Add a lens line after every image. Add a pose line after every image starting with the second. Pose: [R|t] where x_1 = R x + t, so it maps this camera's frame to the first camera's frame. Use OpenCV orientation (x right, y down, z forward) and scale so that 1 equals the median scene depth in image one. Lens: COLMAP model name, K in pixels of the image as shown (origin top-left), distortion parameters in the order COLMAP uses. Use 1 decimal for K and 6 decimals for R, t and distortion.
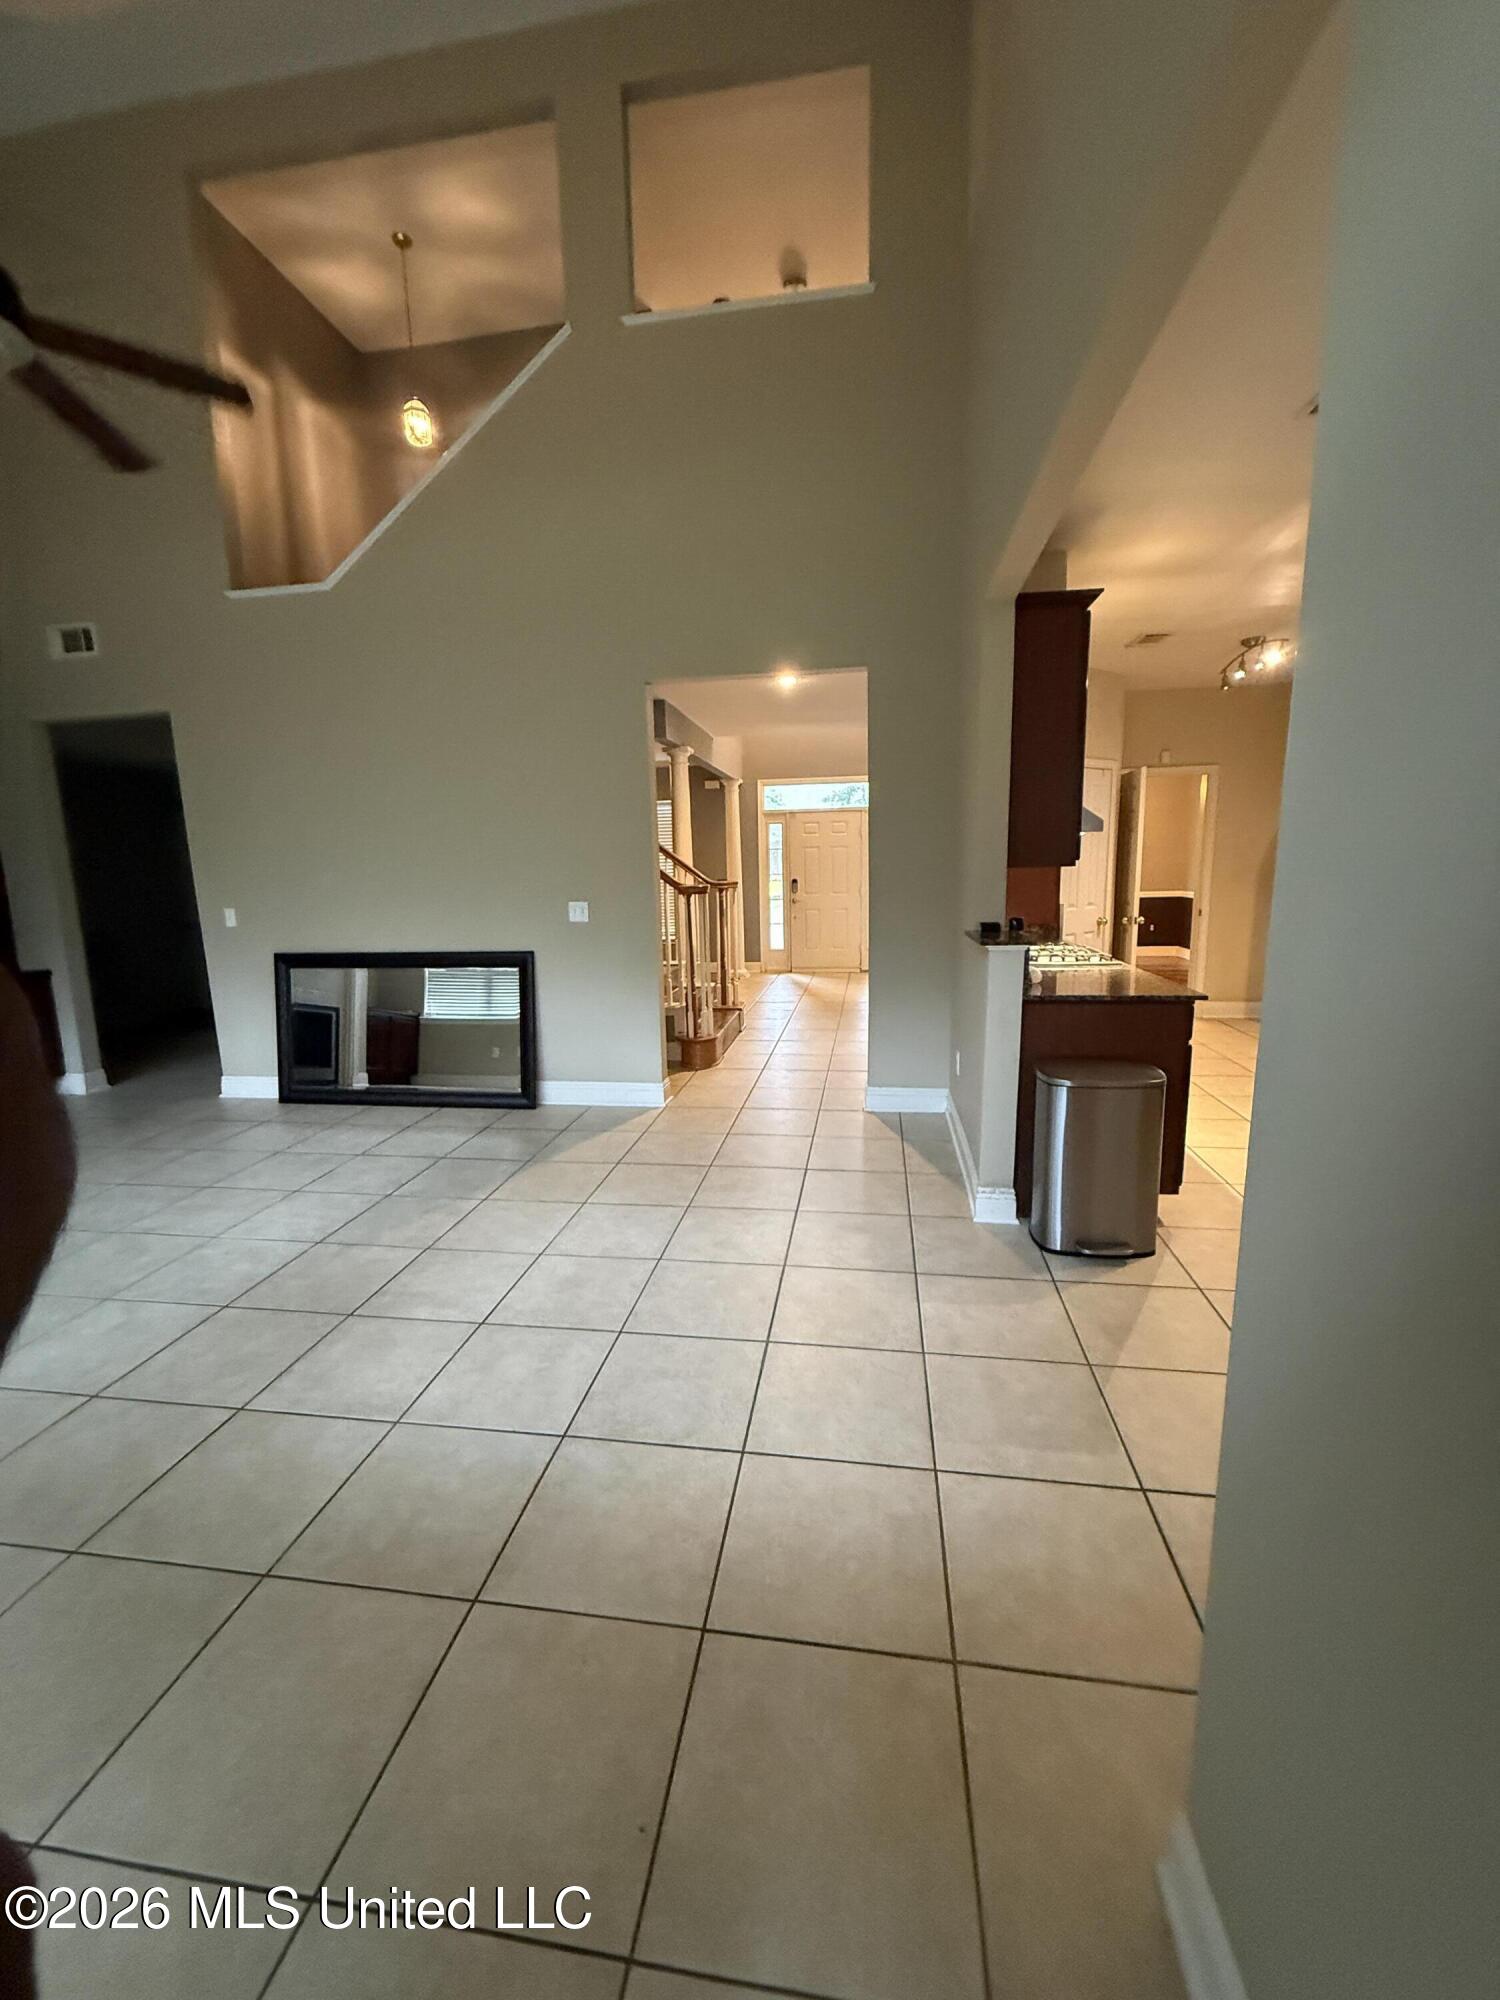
lens RADIAL K [[793.7, 0, 750.3], [0, 793.7, 993.3], [0, 0, 1]] dist [-0.001795, -0.000667]
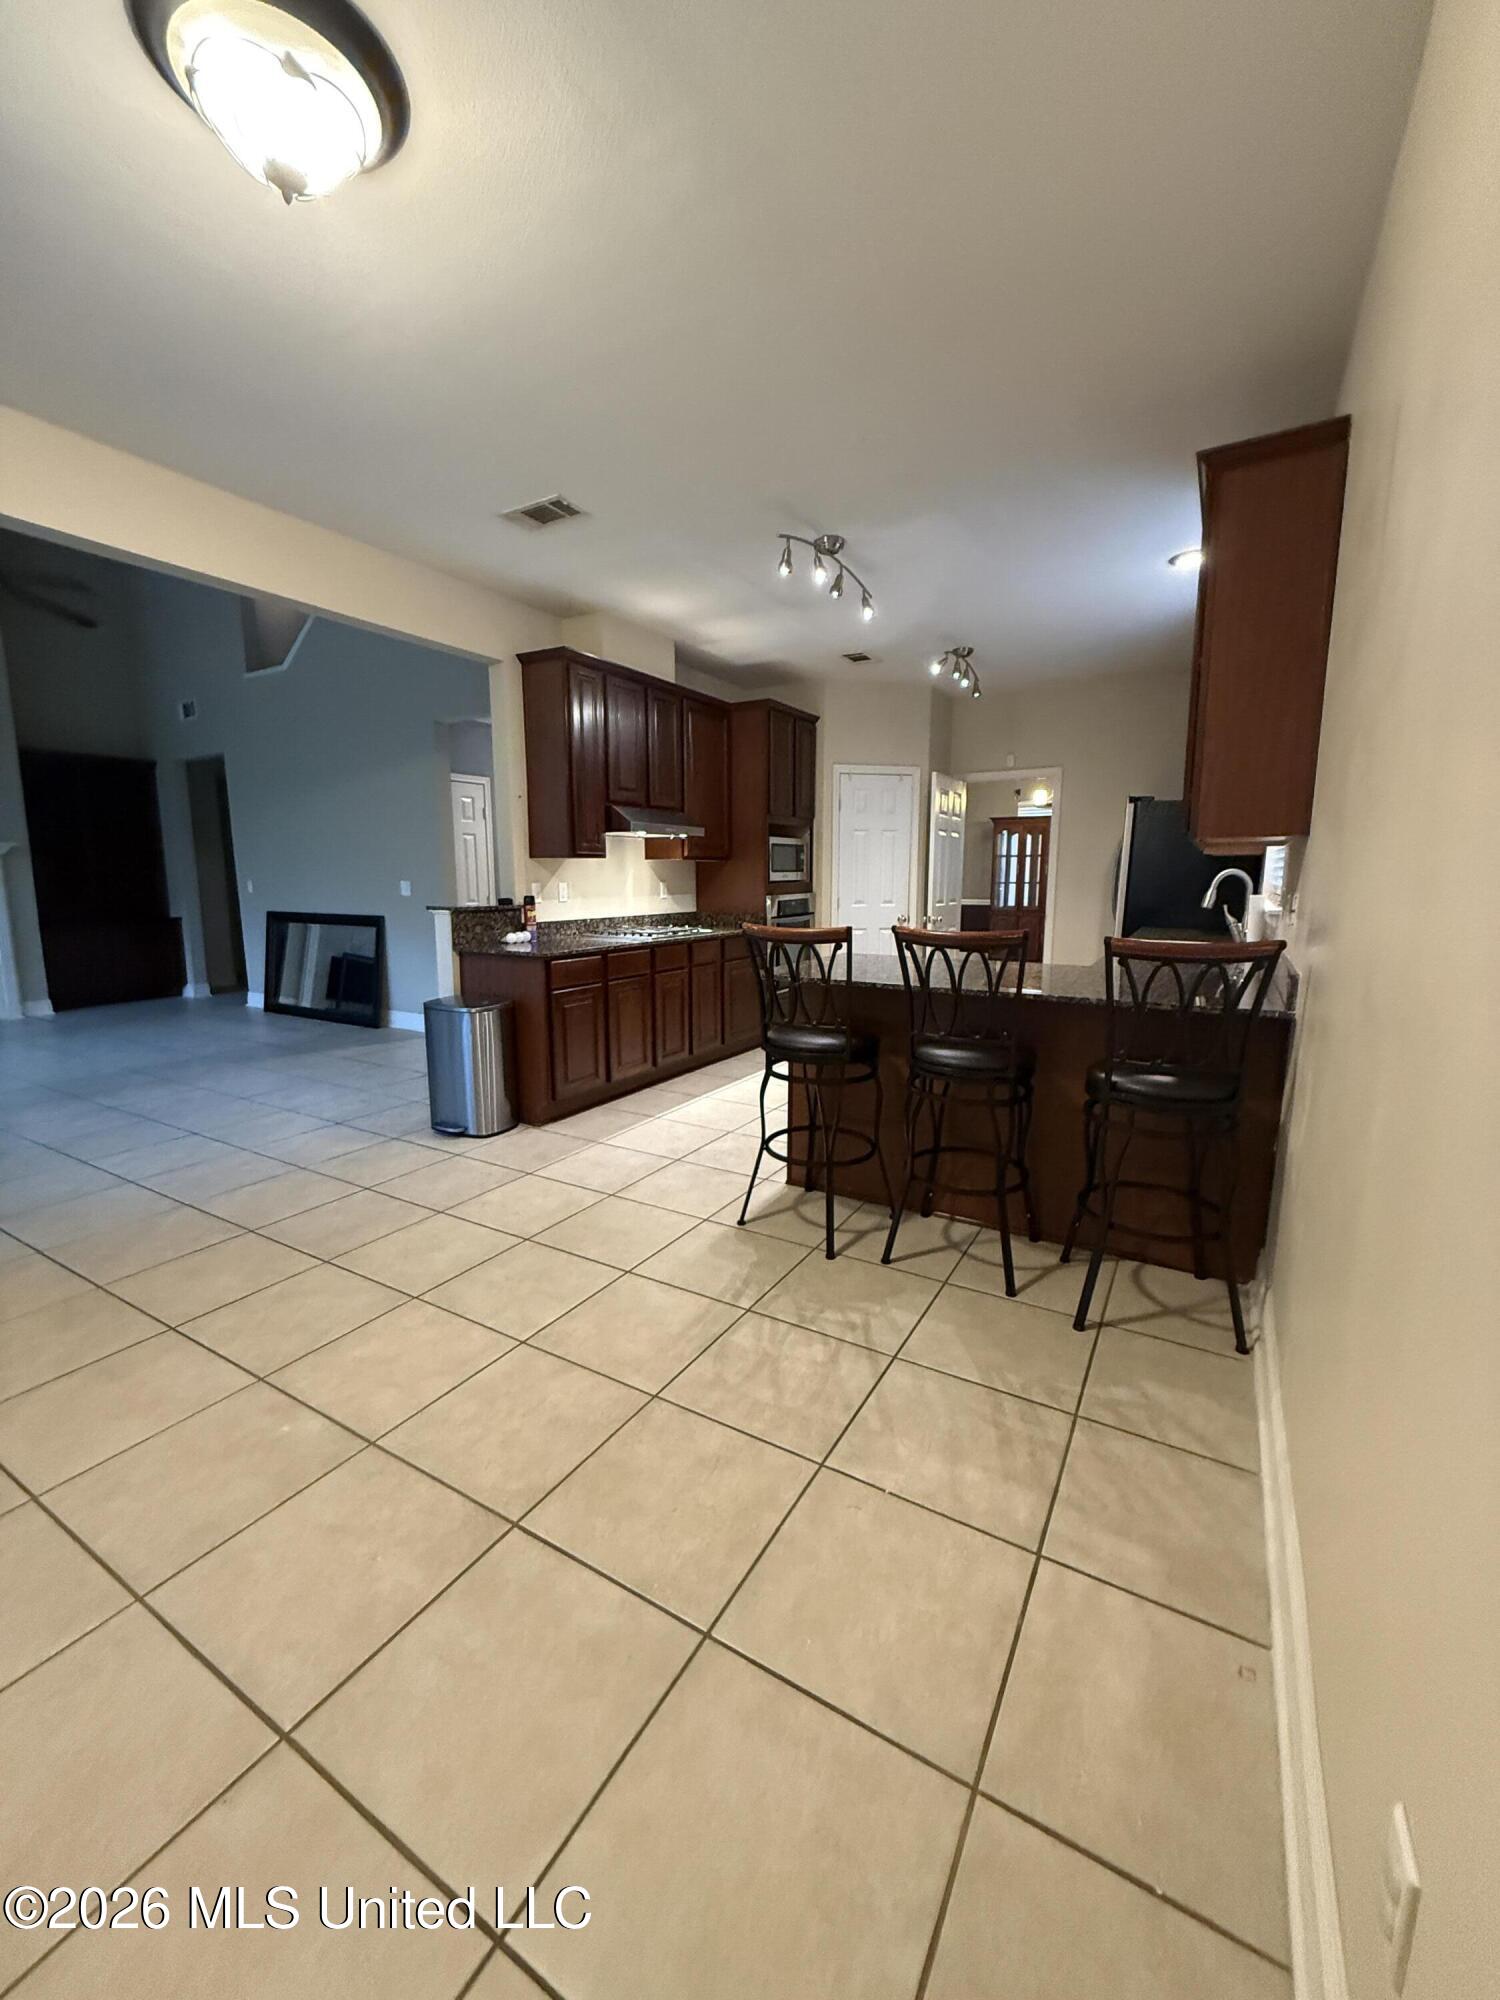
lens RADIAL K [[793.7, 0, 758.8], [0, 793.7, 990.6], [0, 0, 1]] dist [-0.001795, -0.000667]
pose [[0.932831, 0.073537, -0.352729, 0.899248], [-0.075482, 0.997113, 0.008260, 0.019249], [0.352318, 0.018919, 0.935689, -0.082137]]
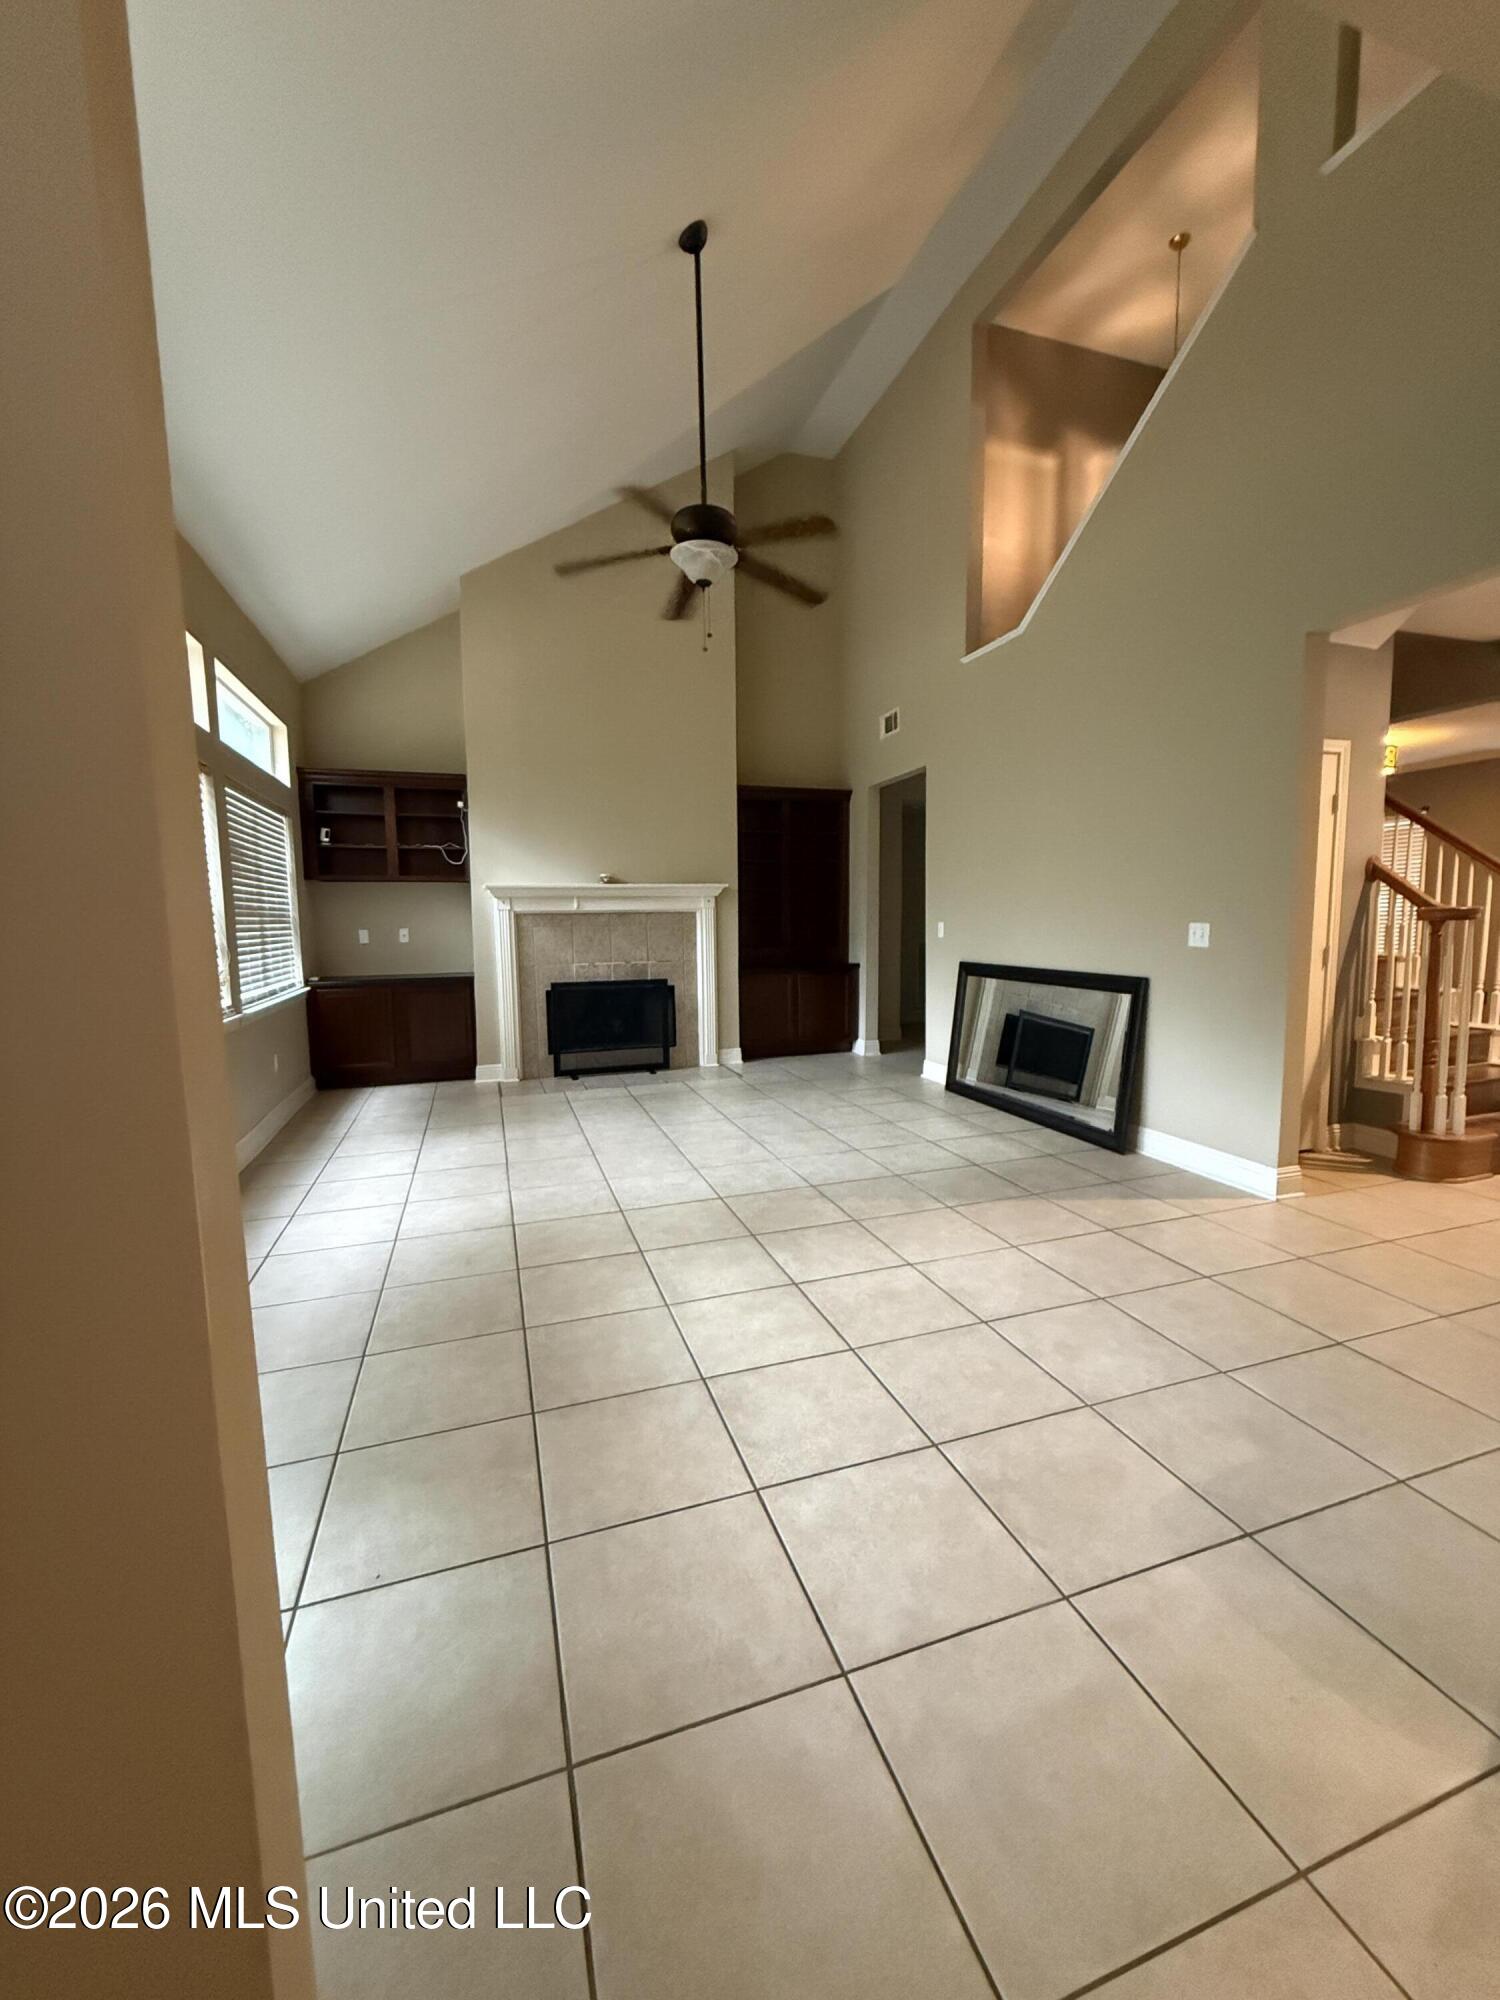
lens RADIAL K [[793.7, 0, 750.3], [0, 793.7, 993.5], [0, 0, 1]] dist [-0.001795, -0.000667]
pose [[0.459412, 0.104652, -0.882037, 0.317024], [-0.140157, 0.989135, 0.044357, -0.013746], [0.877096, 0.103245, 0.469088, 0.215301]]
